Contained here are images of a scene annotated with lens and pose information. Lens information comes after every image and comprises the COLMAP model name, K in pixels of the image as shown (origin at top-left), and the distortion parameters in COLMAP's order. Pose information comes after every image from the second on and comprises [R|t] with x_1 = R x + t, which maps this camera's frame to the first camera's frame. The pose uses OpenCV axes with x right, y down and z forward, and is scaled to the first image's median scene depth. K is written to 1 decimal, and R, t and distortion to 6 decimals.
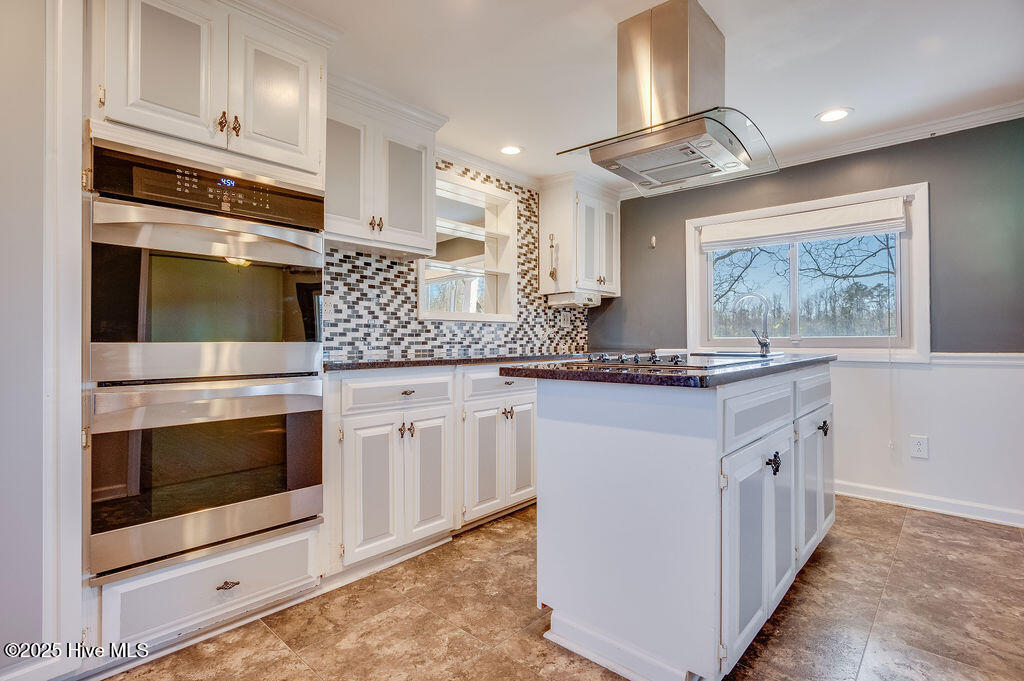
lens RADIAL K [[500.2, 0, 512.8], [0, 500.2, 335.7], [0, 0, 1]] dist [-0.001777, -0.000212]
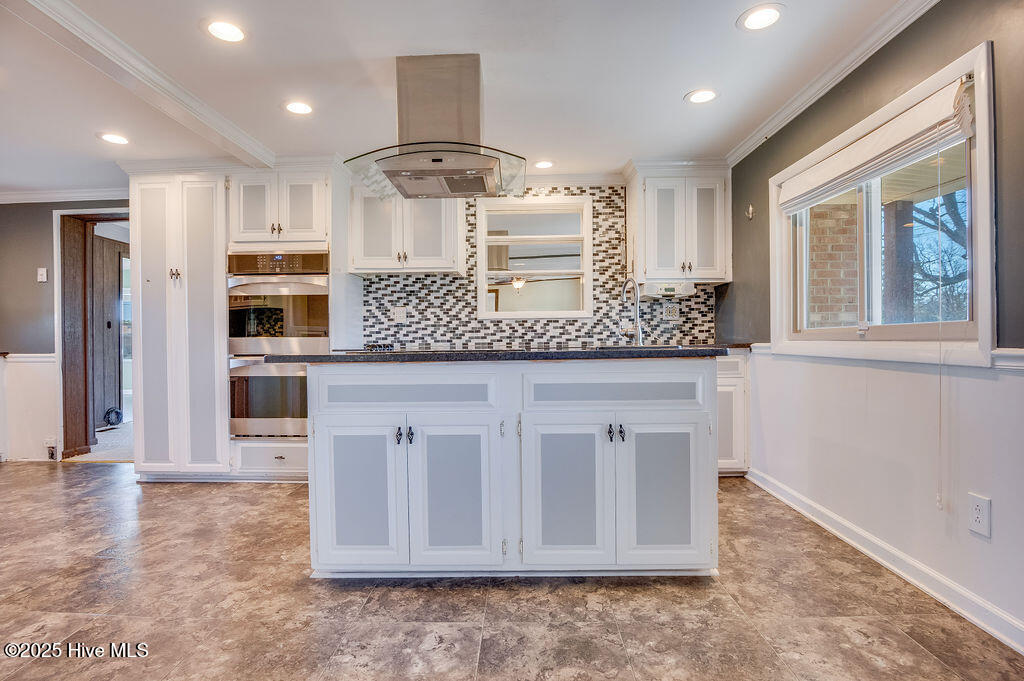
lens RADIAL K [[505.4, 0, 512.0], [0, 505.4, 340.5], [0, 0, 1]] dist [-0.019142, -0.000270]
pose [[0.644821, -0.002599, -0.764329, 0.881816], [0.014867, 0.999848, 0.009142, 0.011656], [0.764189, -0.017259, 0.644762, 0.230178]]
